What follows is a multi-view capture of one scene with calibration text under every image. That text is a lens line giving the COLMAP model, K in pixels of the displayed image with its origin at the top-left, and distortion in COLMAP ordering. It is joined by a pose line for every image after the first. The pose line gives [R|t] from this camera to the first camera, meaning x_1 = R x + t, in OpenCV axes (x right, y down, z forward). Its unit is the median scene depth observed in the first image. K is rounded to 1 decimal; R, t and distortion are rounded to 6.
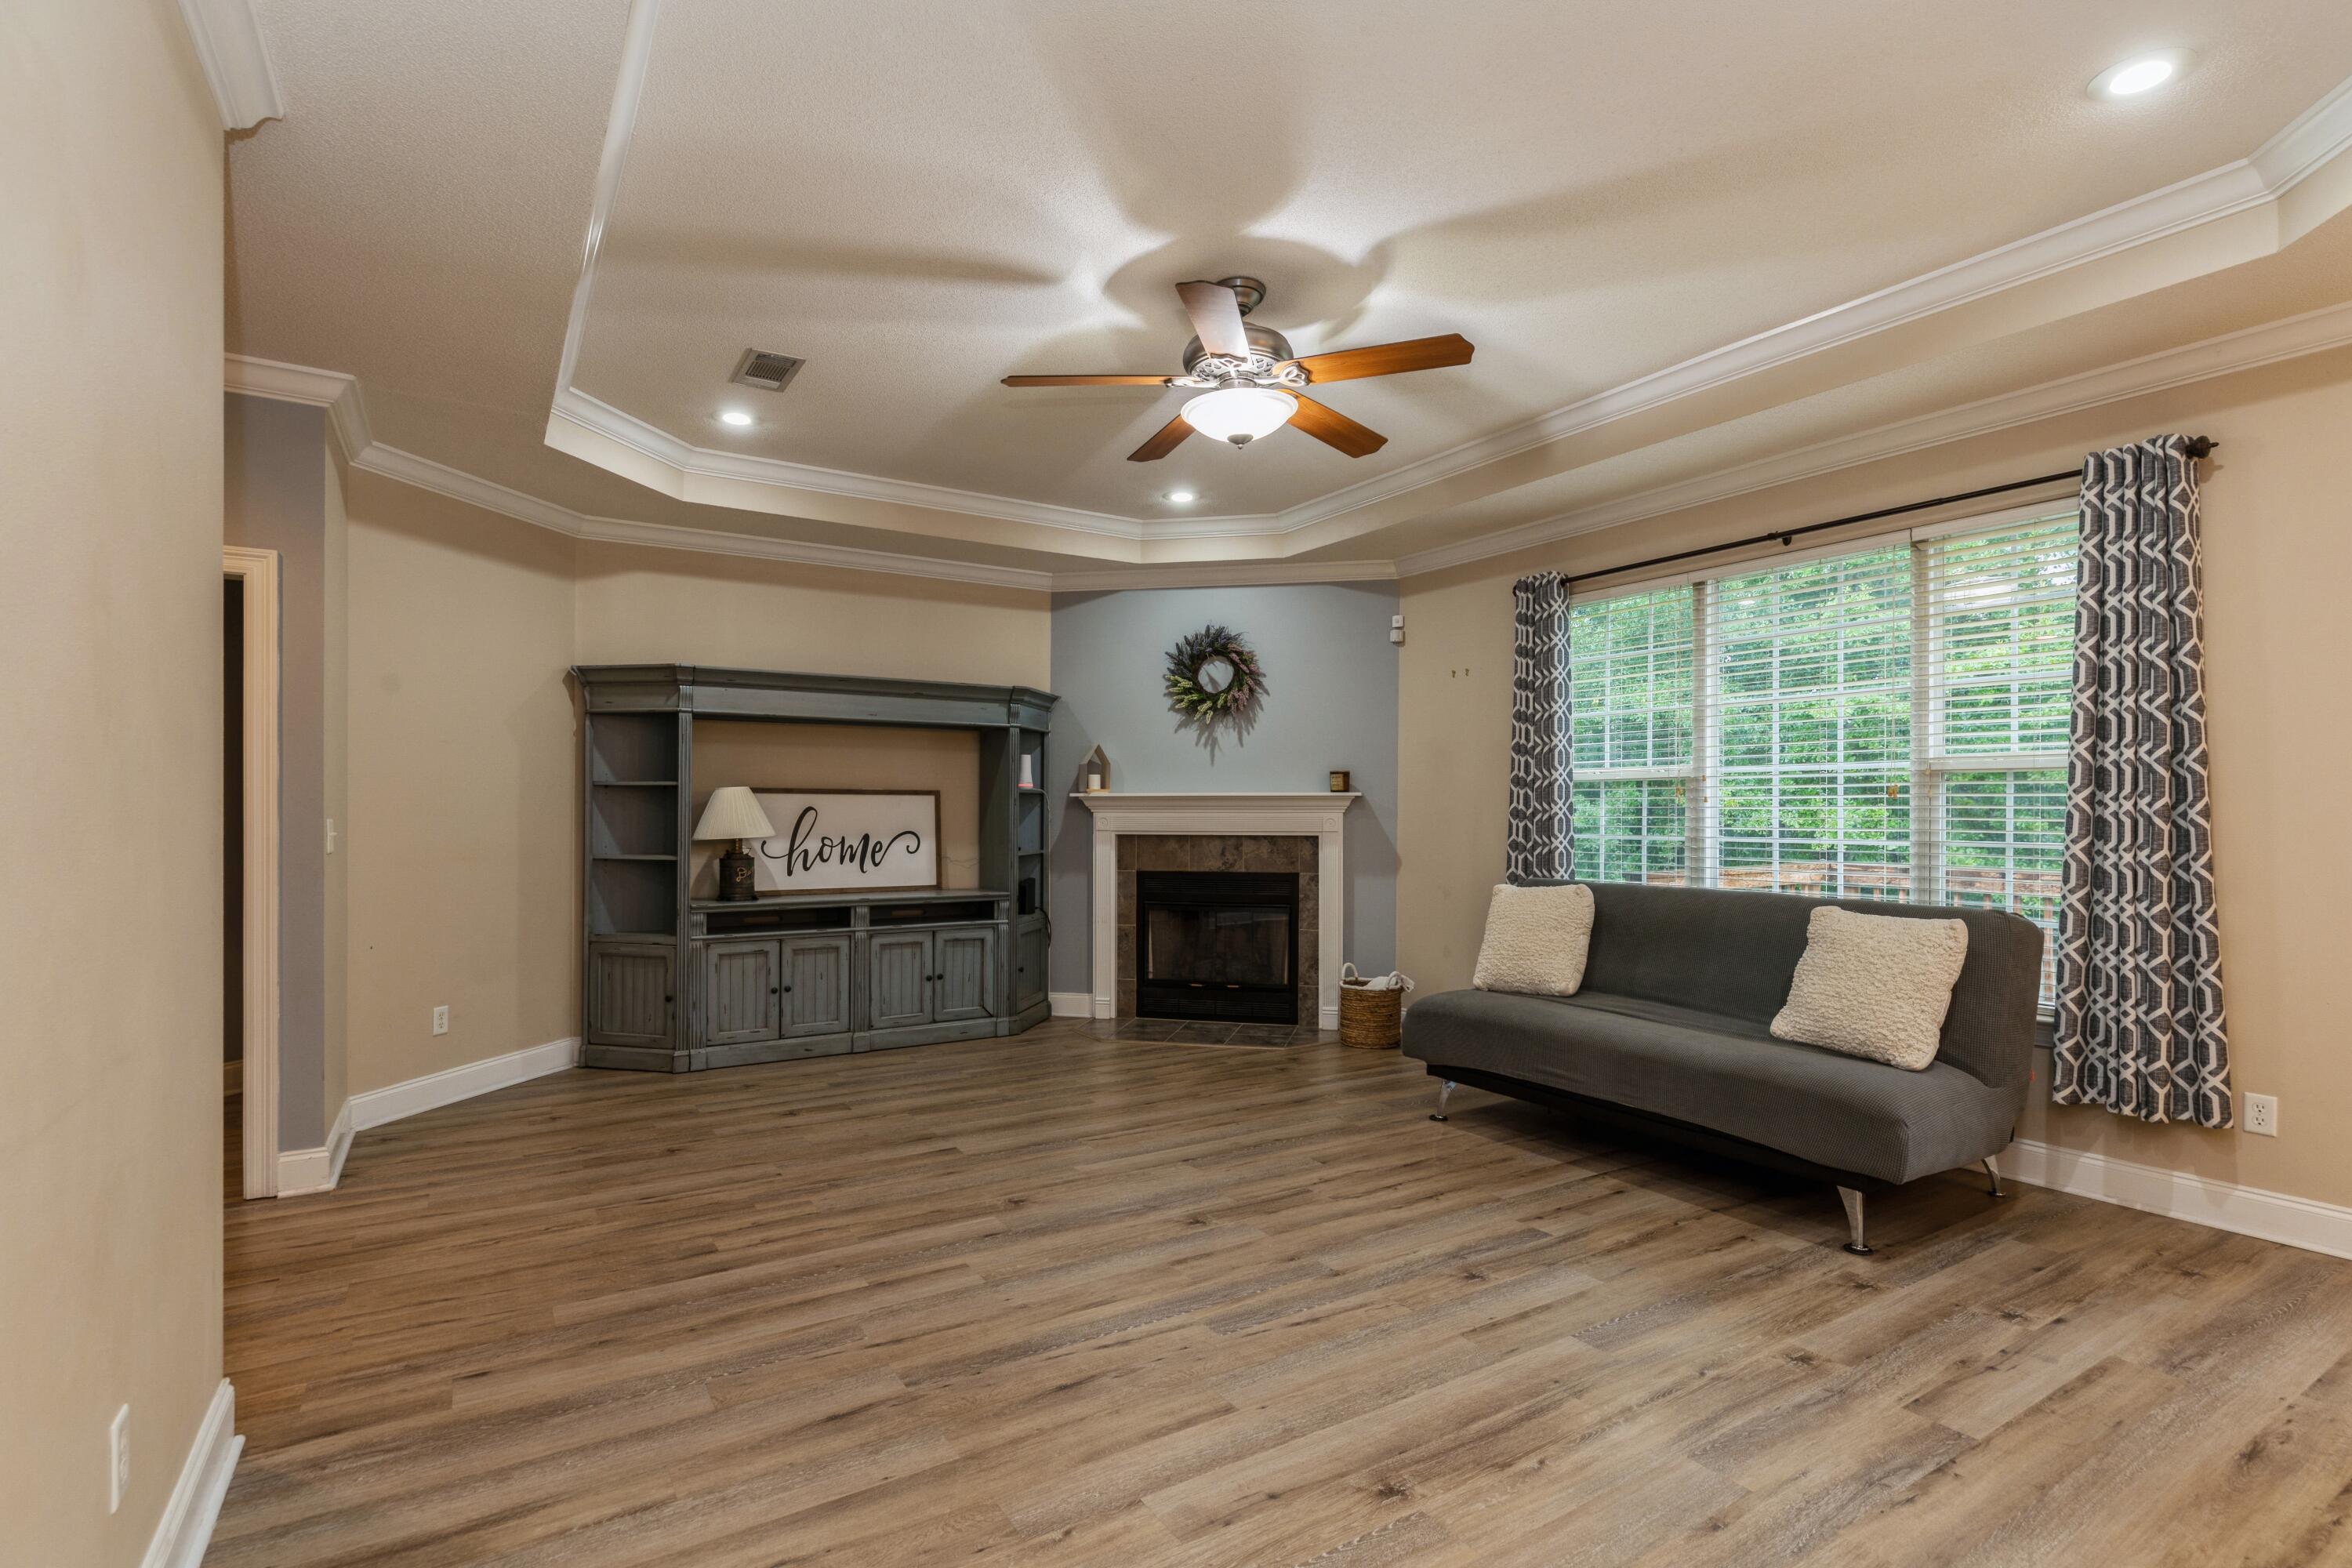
lens RADIAL K [[1120.1, 0, 1178.0], [0, 1120.1, 802.3], [0, 0, 1]] dist [-0.001503, -0.000586]
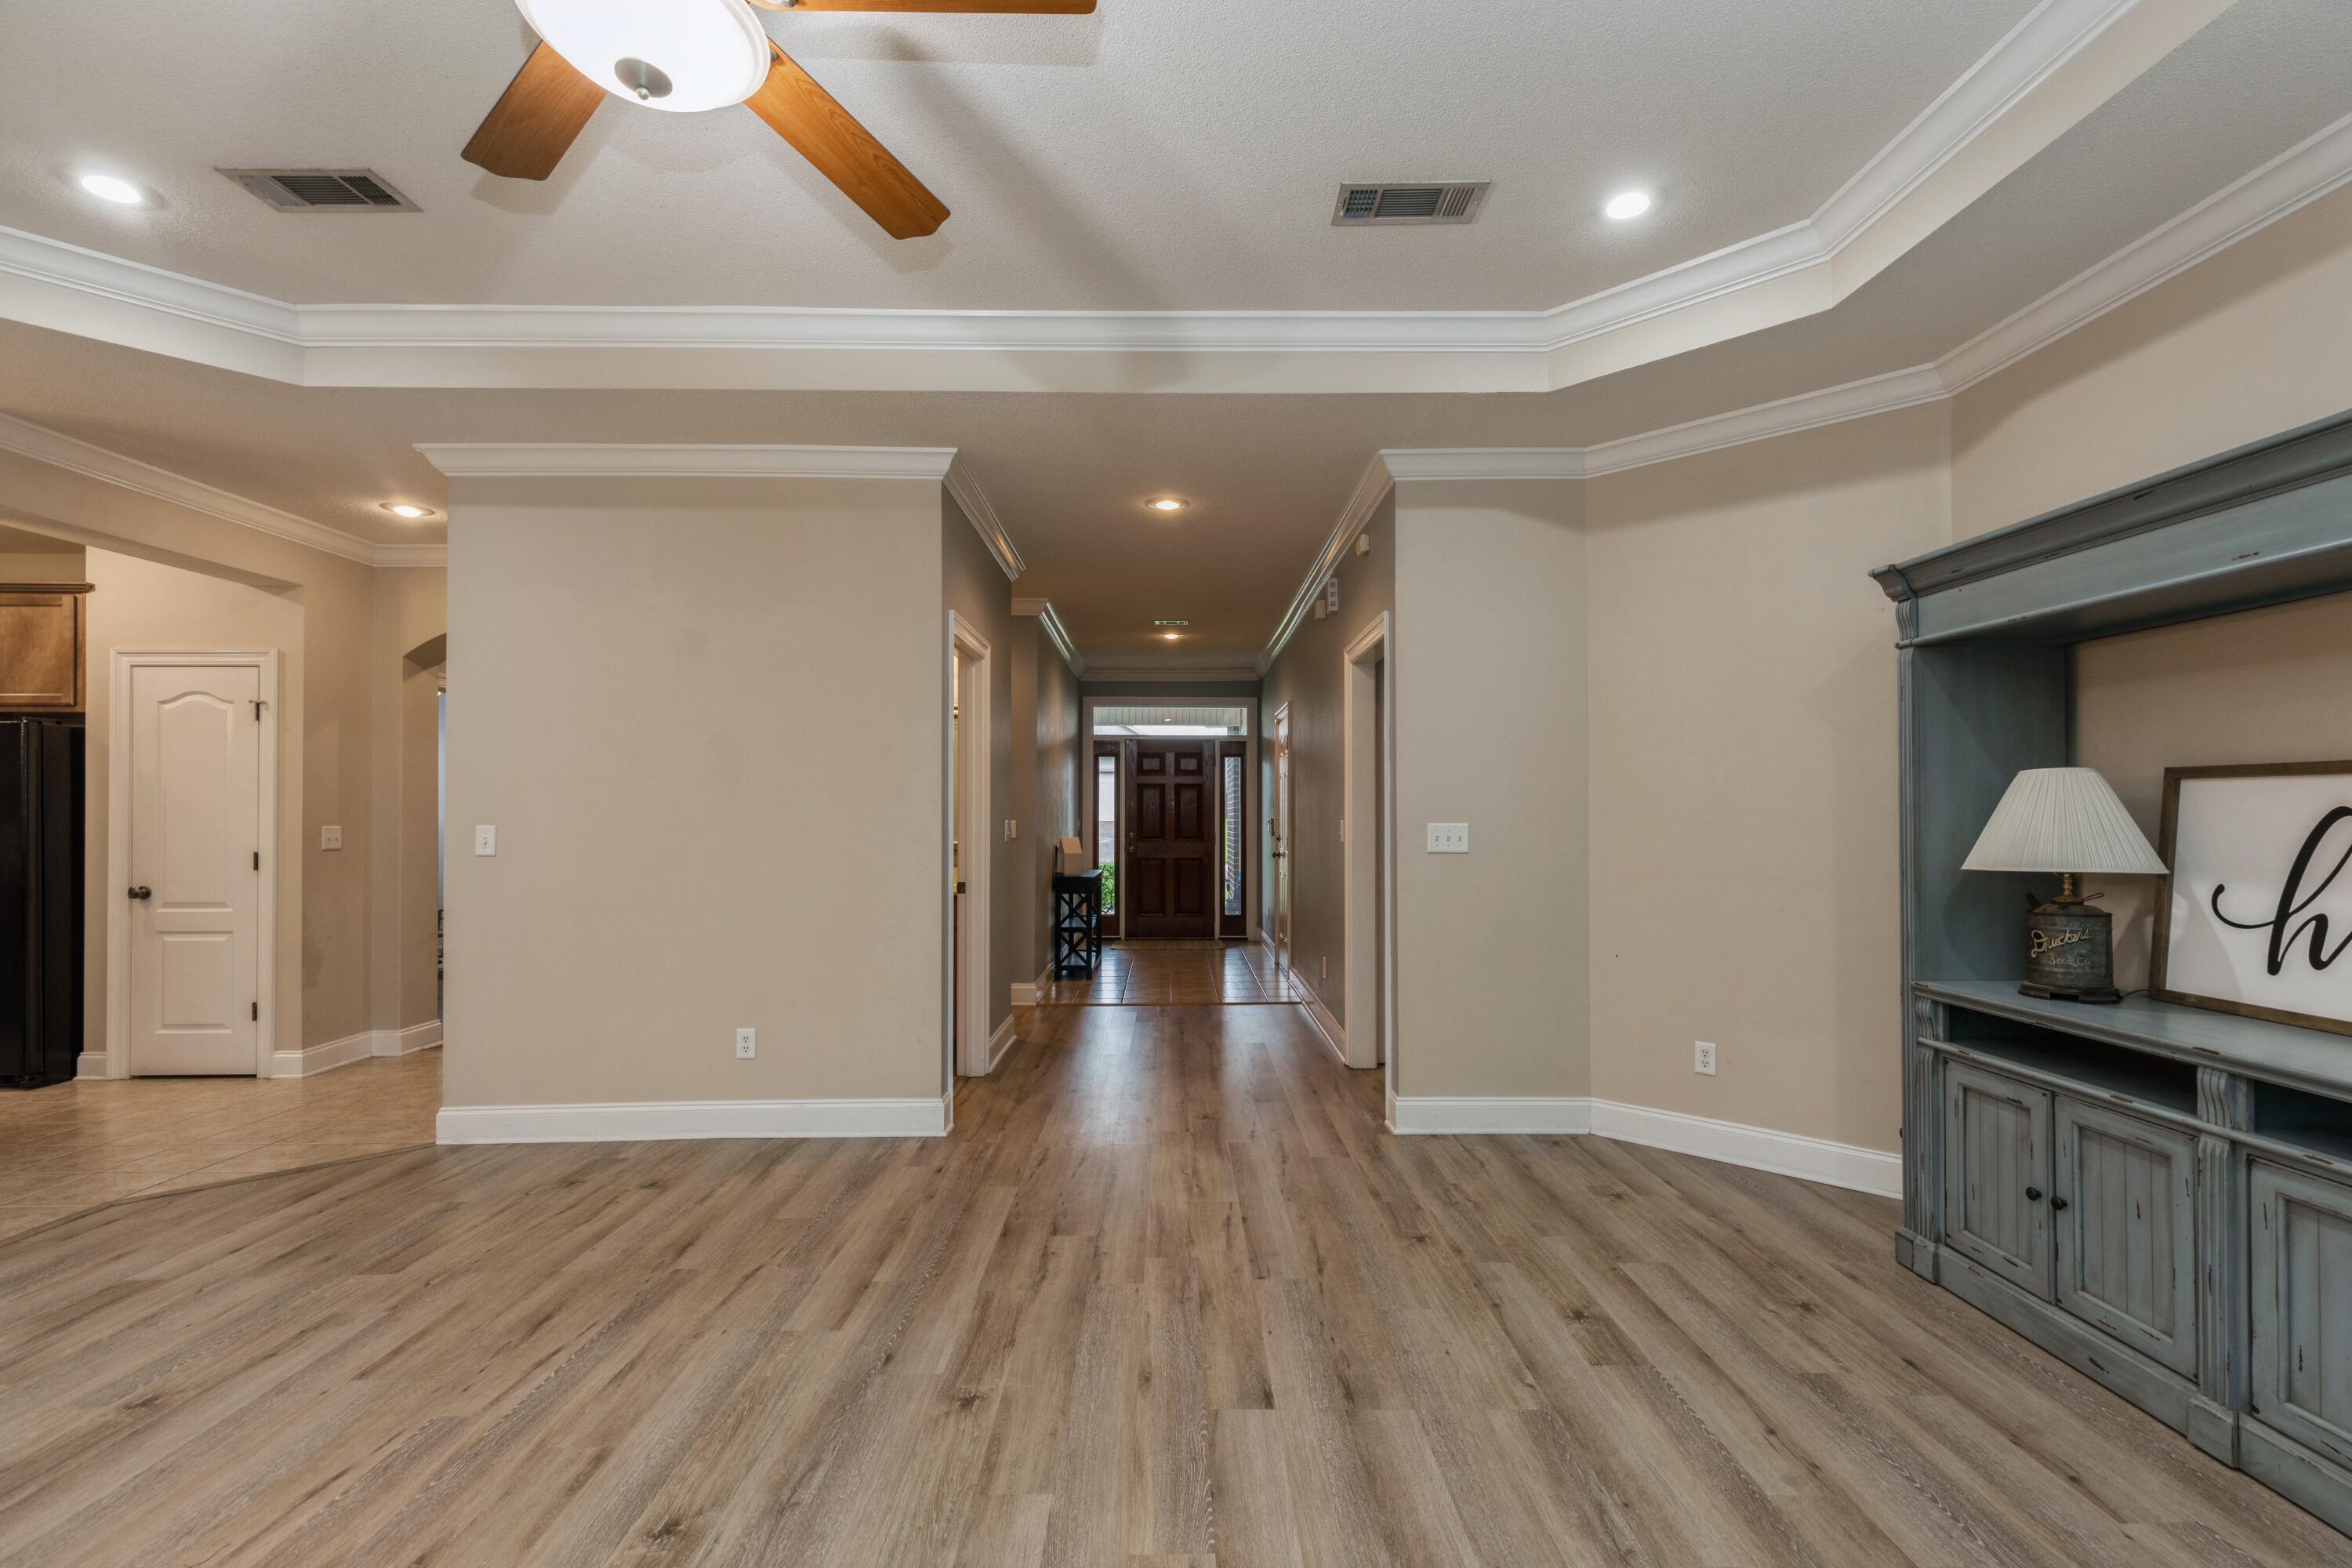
lens RADIAL K [[1053.3, 0, 1184.3], [0, 1053.3, 794.0], [0, 0, 1]] dist [-0.003613, -0.000265]
pose [[-0.516752, -0.017856, -0.855949, 0.299836], [0.003391, 0.999732, -0.022903, 0.009715], [0.856128, -0.014737, -0.516553, 1.302612]]
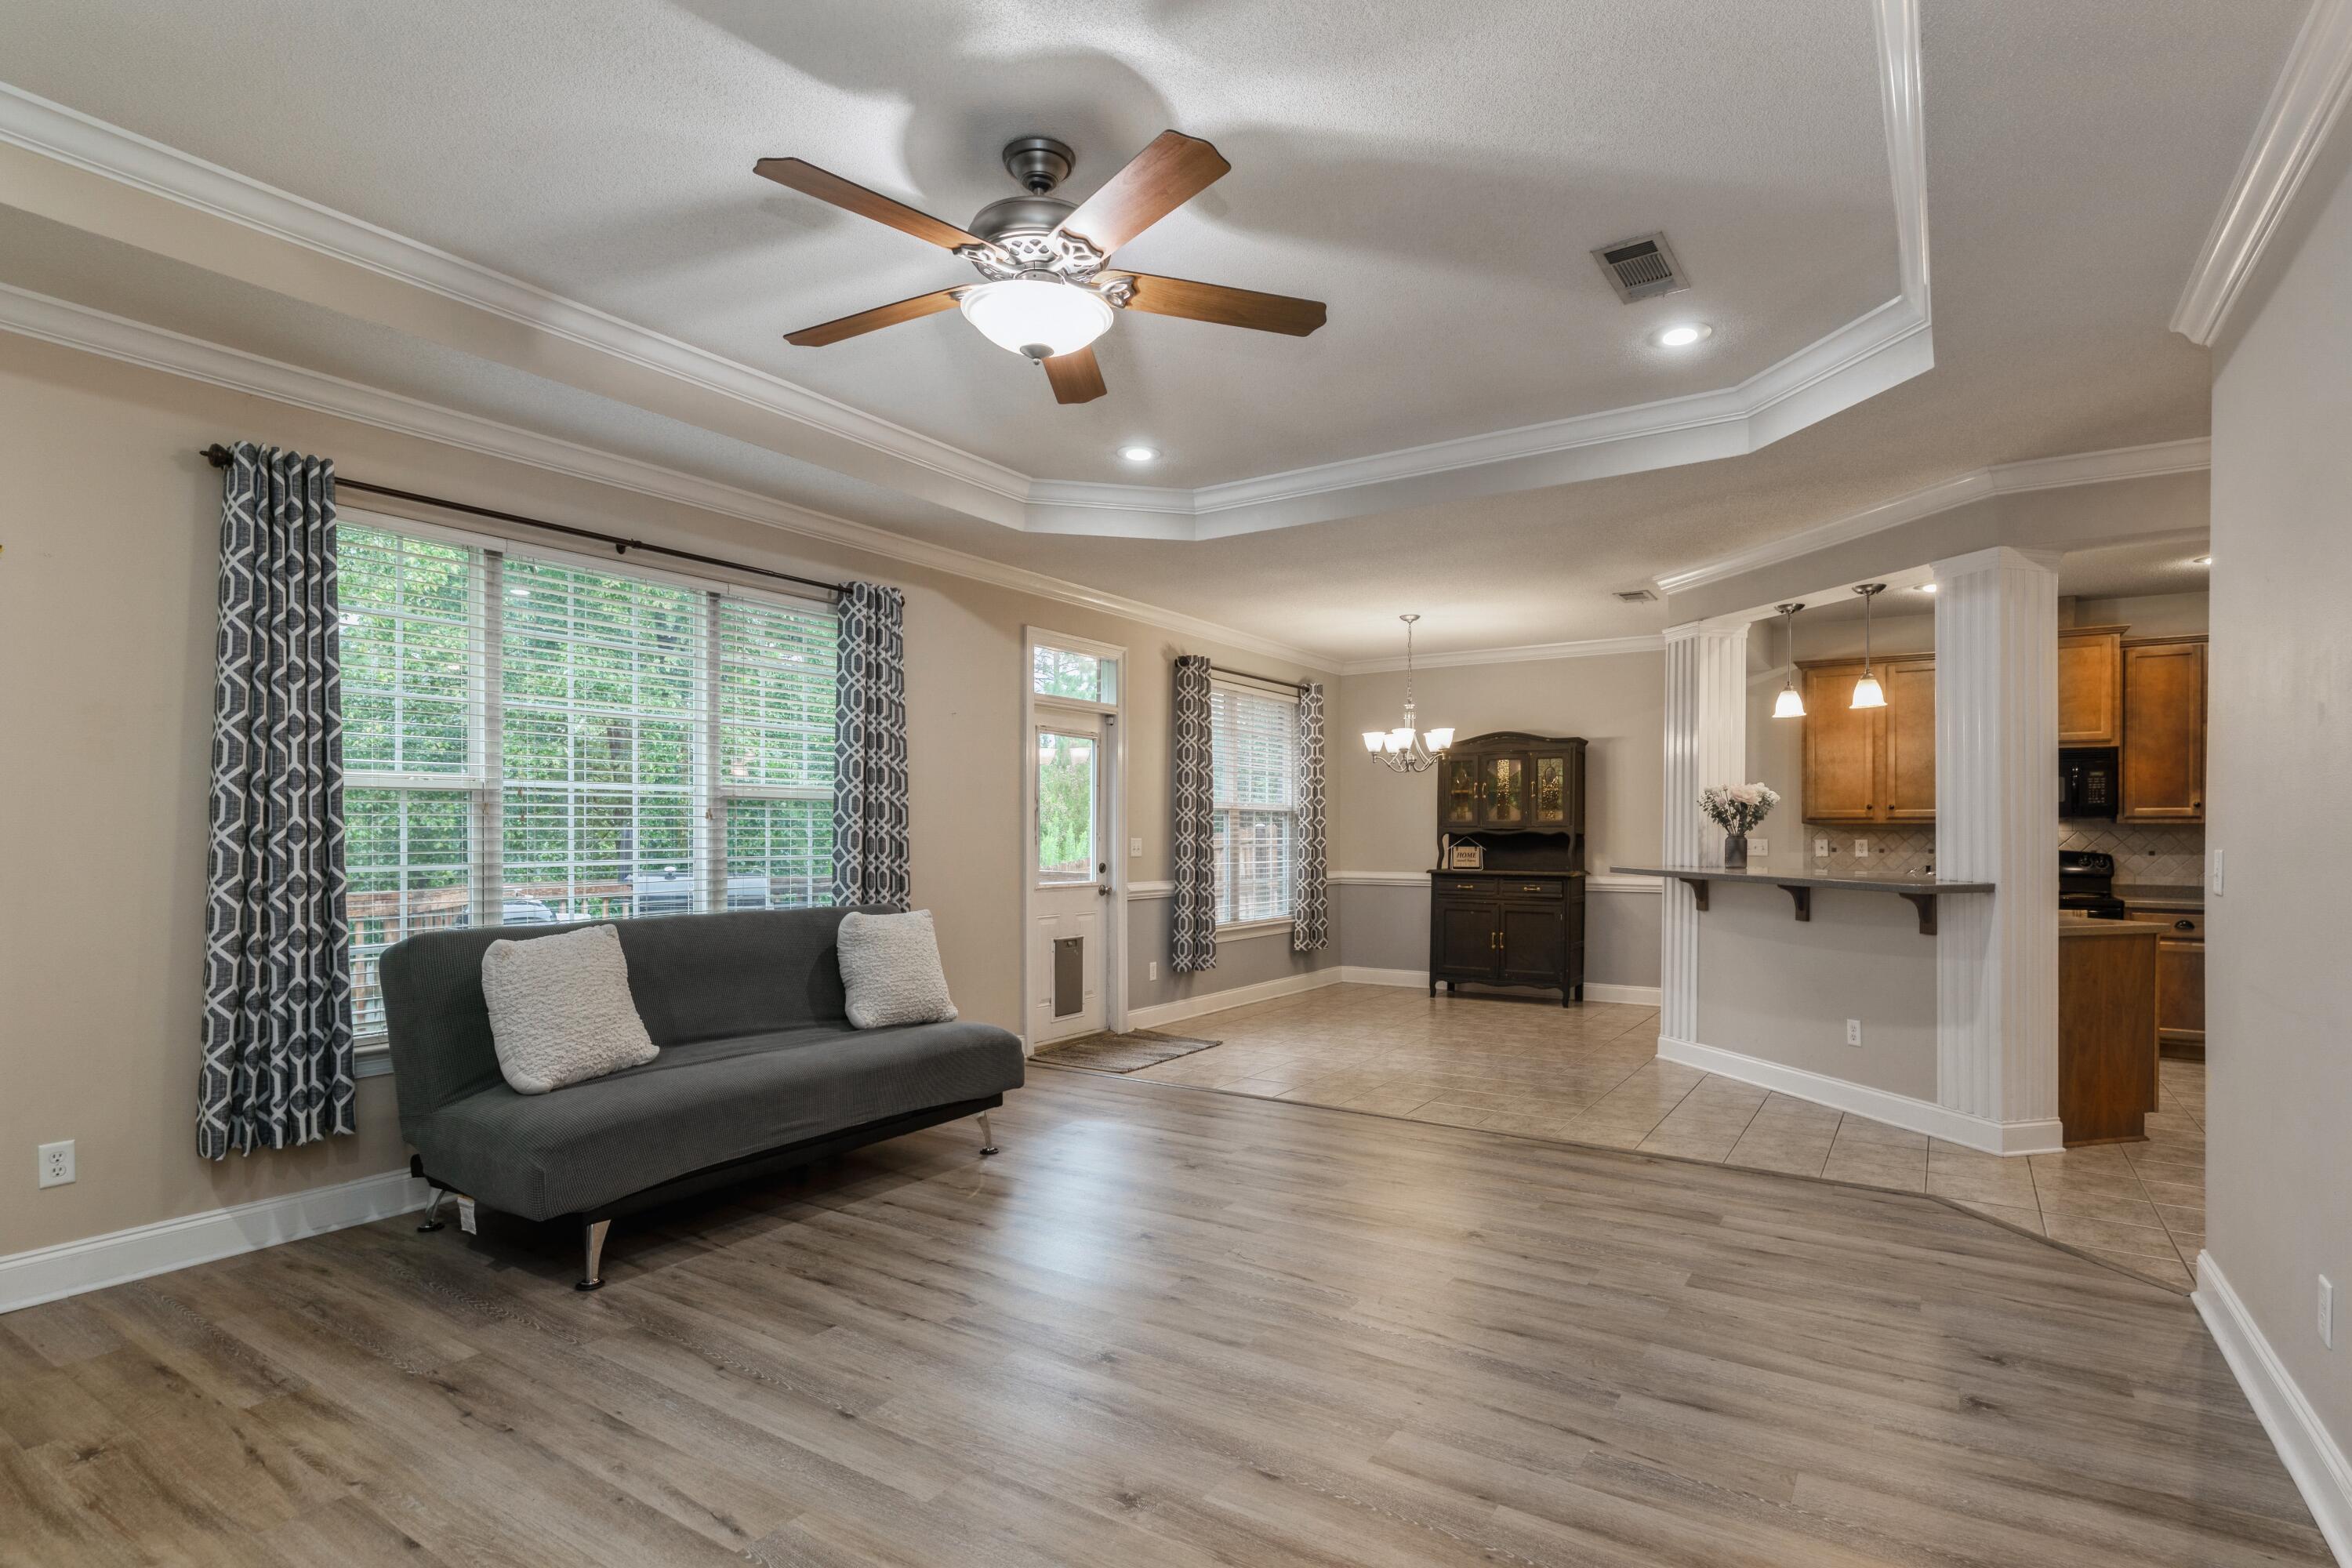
lens RADIAL K [[1156.3, 0, 1199.3], [0, 1156.3, 828.3], [0, 0, 1]] dist [-0.018443, 0.000704]
pose [[-0.417469, 0.002580, 0.908687, -0.637984], [-0.005650, 0.999969, -0.005435, 0.008530], [-0.908674, -0.007403, -0.417442, 1.104252]]
